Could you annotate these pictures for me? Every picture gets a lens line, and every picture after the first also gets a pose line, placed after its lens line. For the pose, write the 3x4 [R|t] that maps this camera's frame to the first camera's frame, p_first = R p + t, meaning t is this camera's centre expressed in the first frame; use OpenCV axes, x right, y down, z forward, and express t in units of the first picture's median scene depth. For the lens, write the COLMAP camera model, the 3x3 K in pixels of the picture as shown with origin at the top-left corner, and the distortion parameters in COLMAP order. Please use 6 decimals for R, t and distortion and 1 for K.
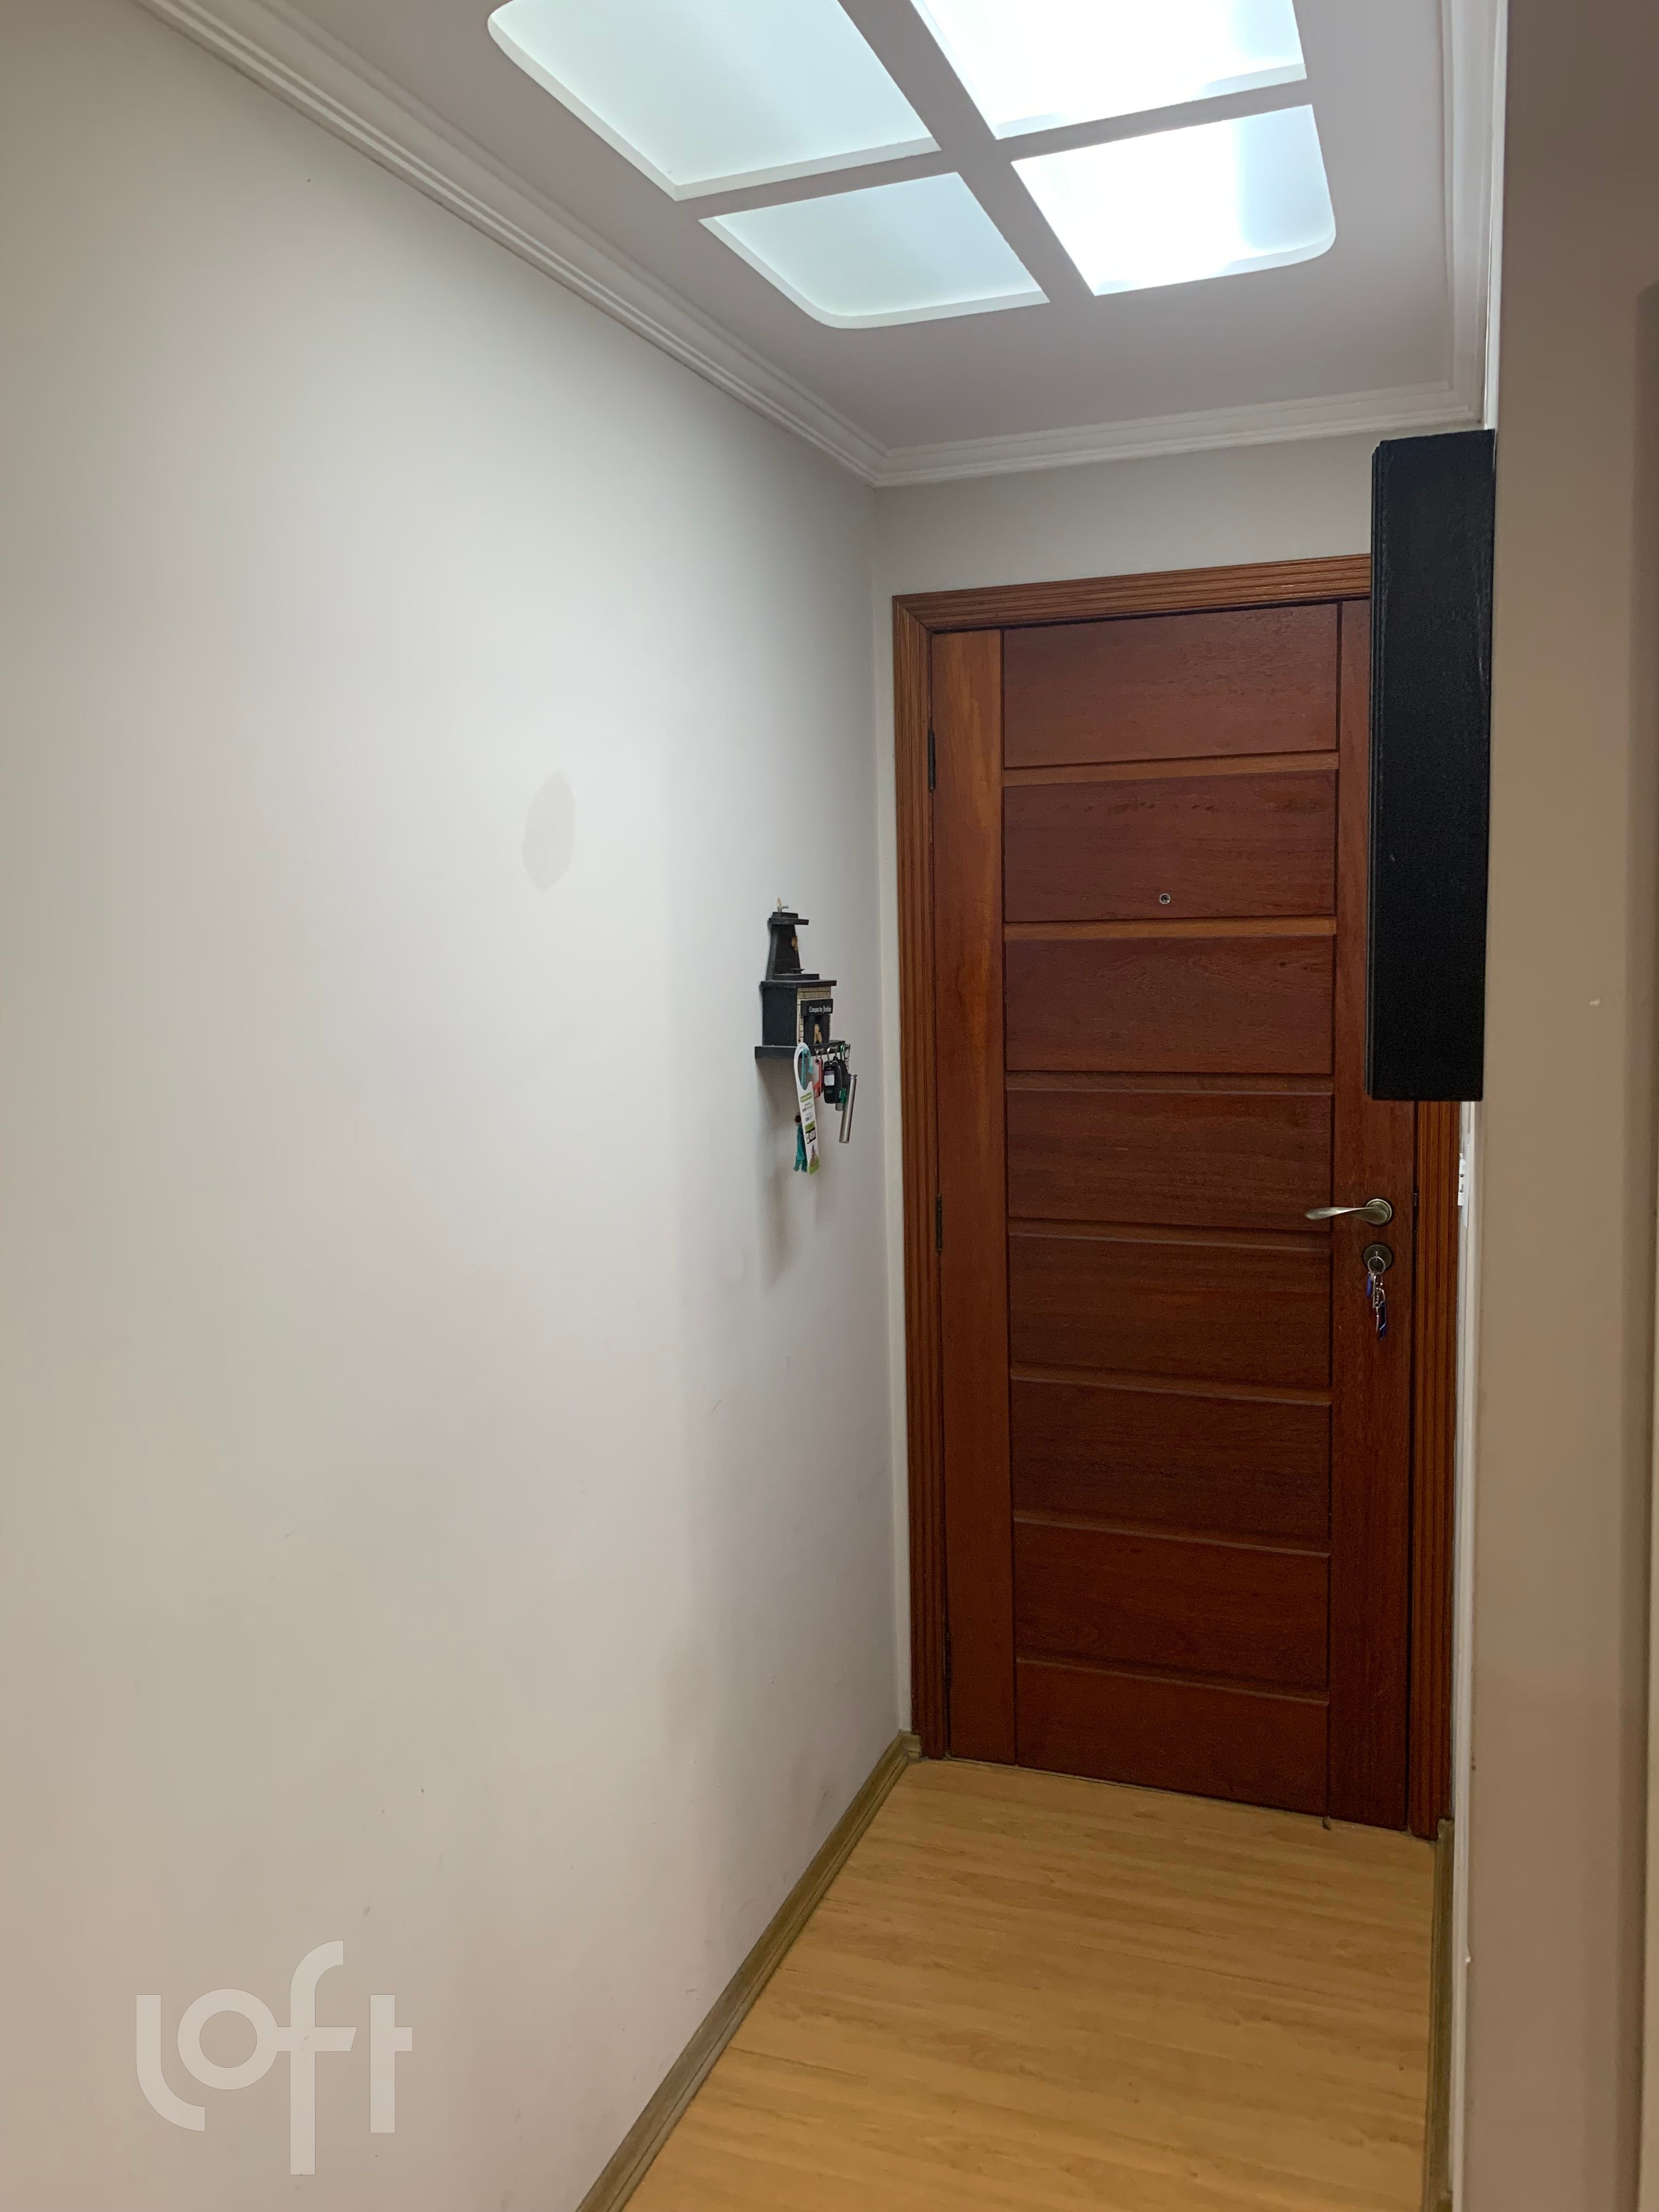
lens RADIAL K [[1690.7, 0, 829.5], [0, 1690.7, 1106.0], [0, 0, 1]] dist [0.040273, -0.046605]
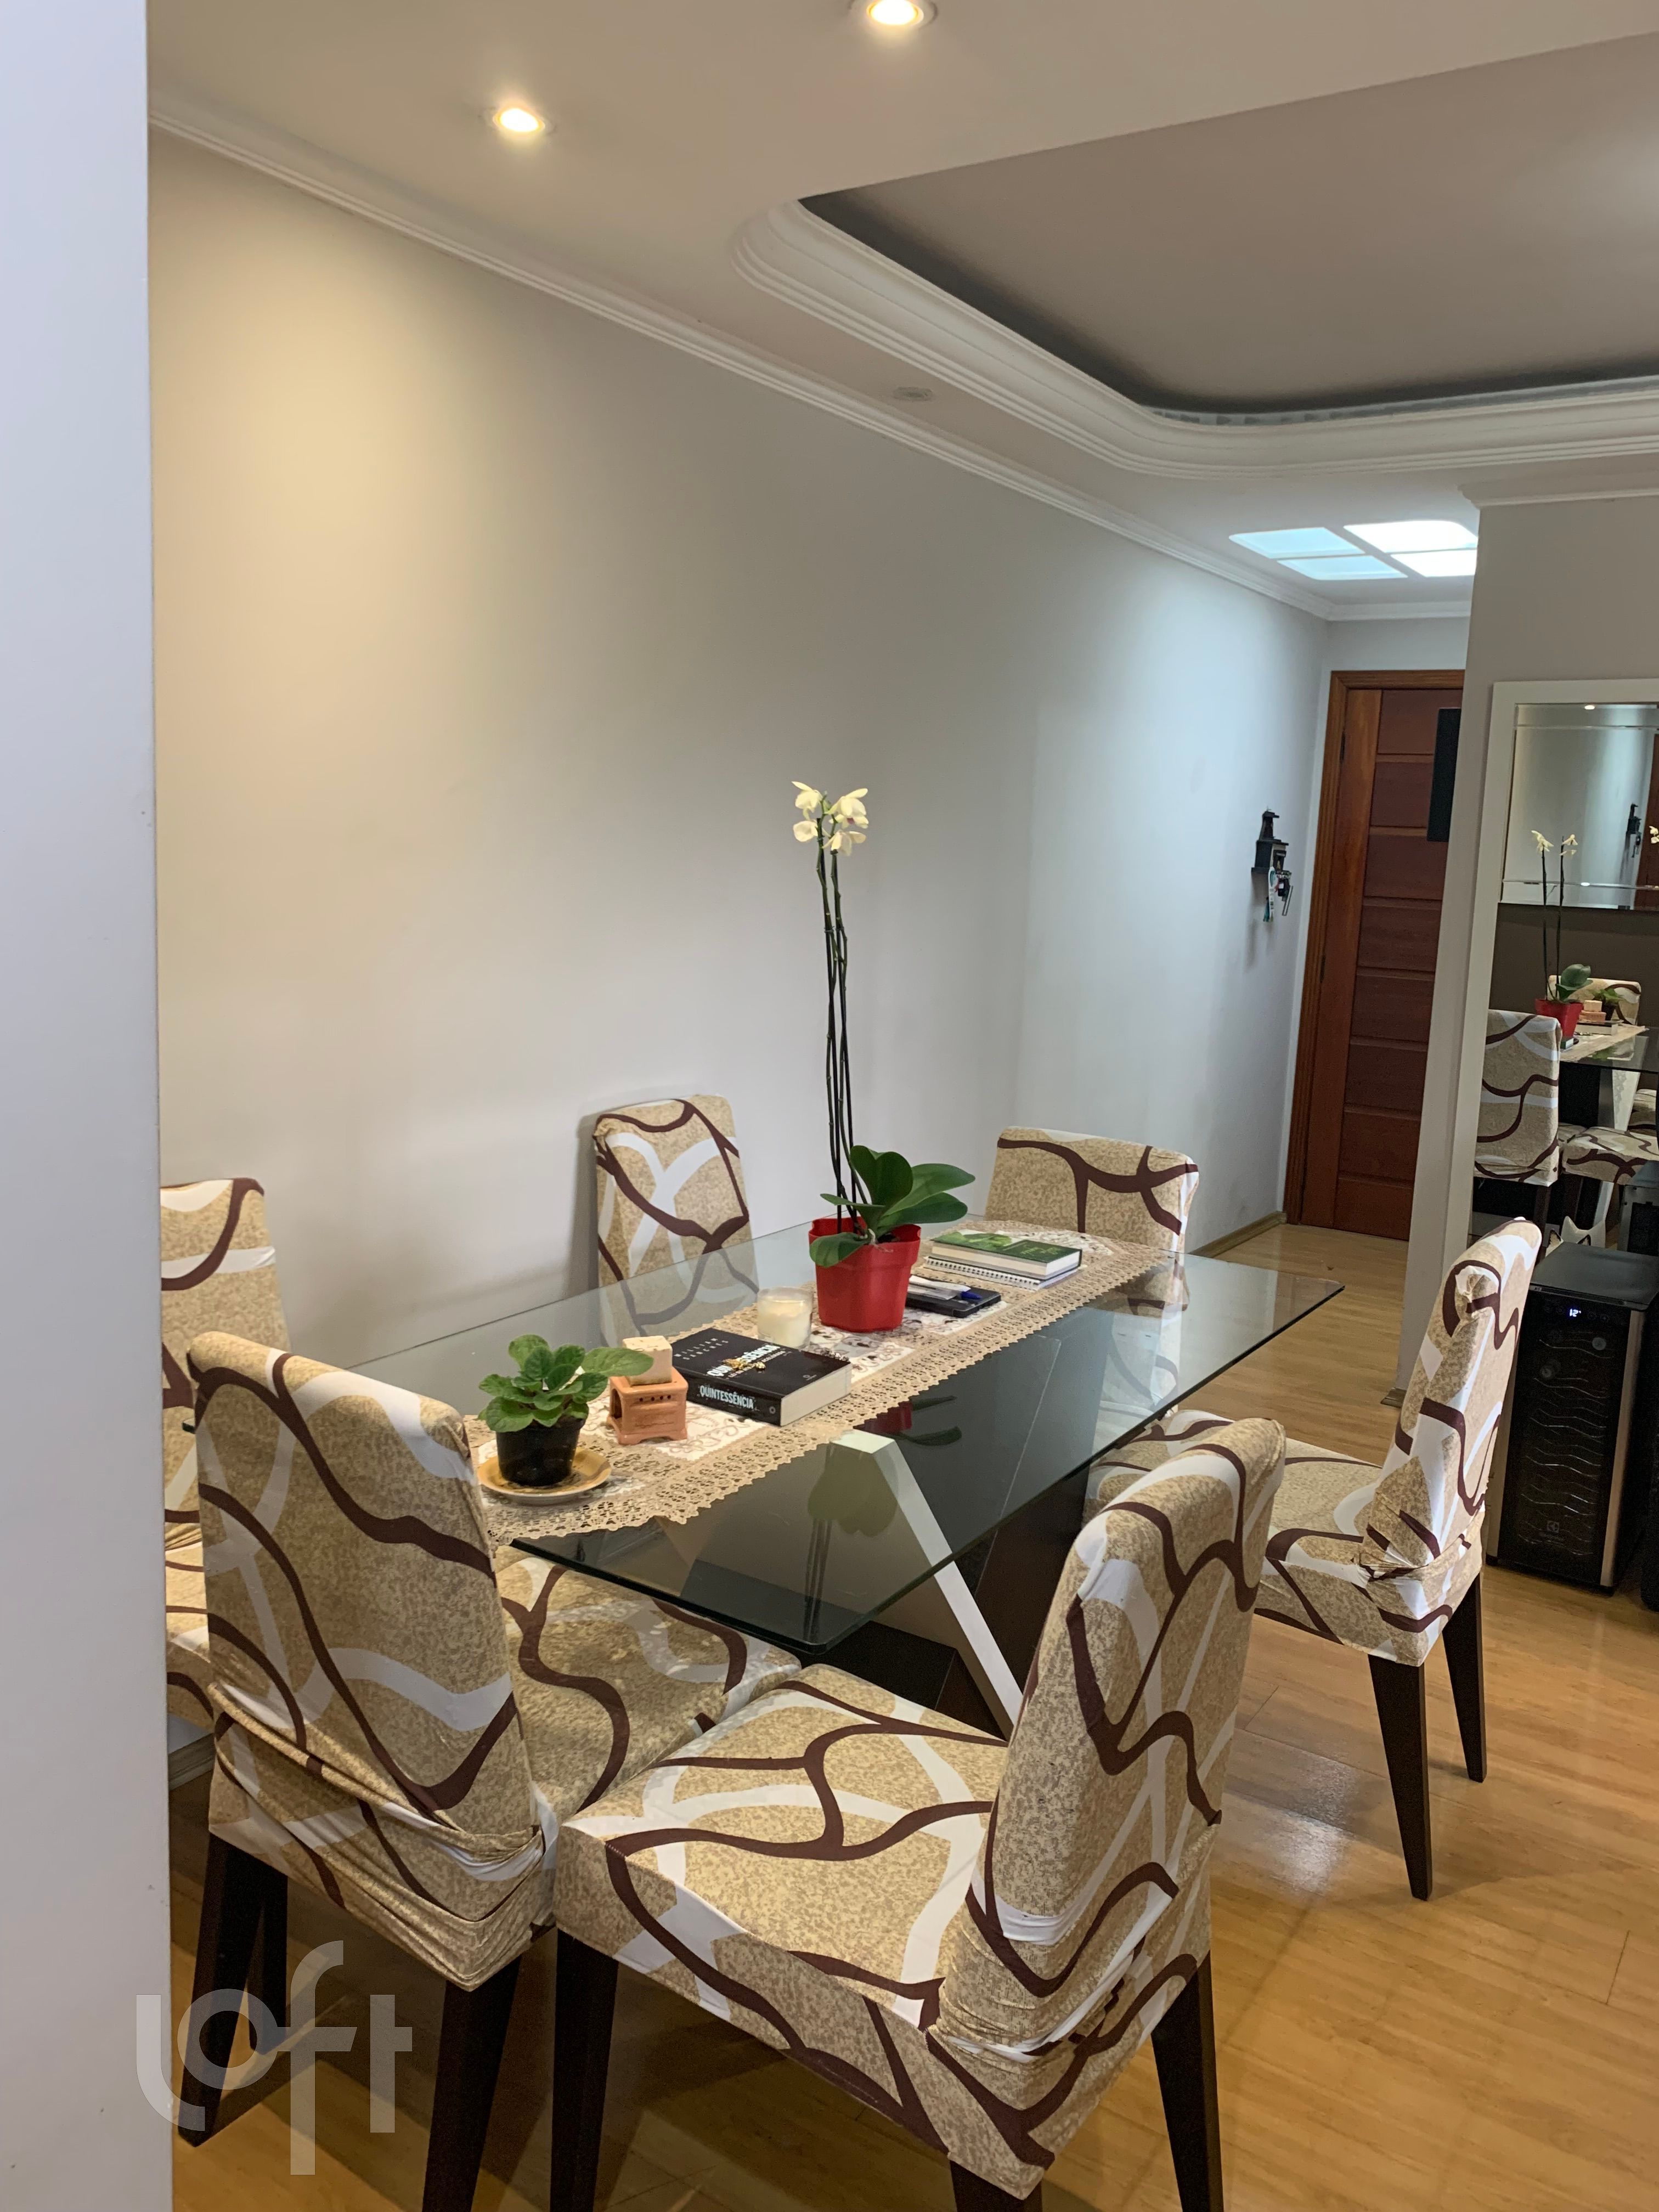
lens RADIAL K [[1690.7, 0, 829.5], [0, 1690.7, 1106.0], [0, 0, 1]] dist [0.040273, -0.046605]
pose [[0.972539, 0.097308, -0.211424, -0.078857], [-0.089006, 0.994851, 0.048461, 0.219555], [0.215051, -0.028313, 0.976192, -1.363092]]
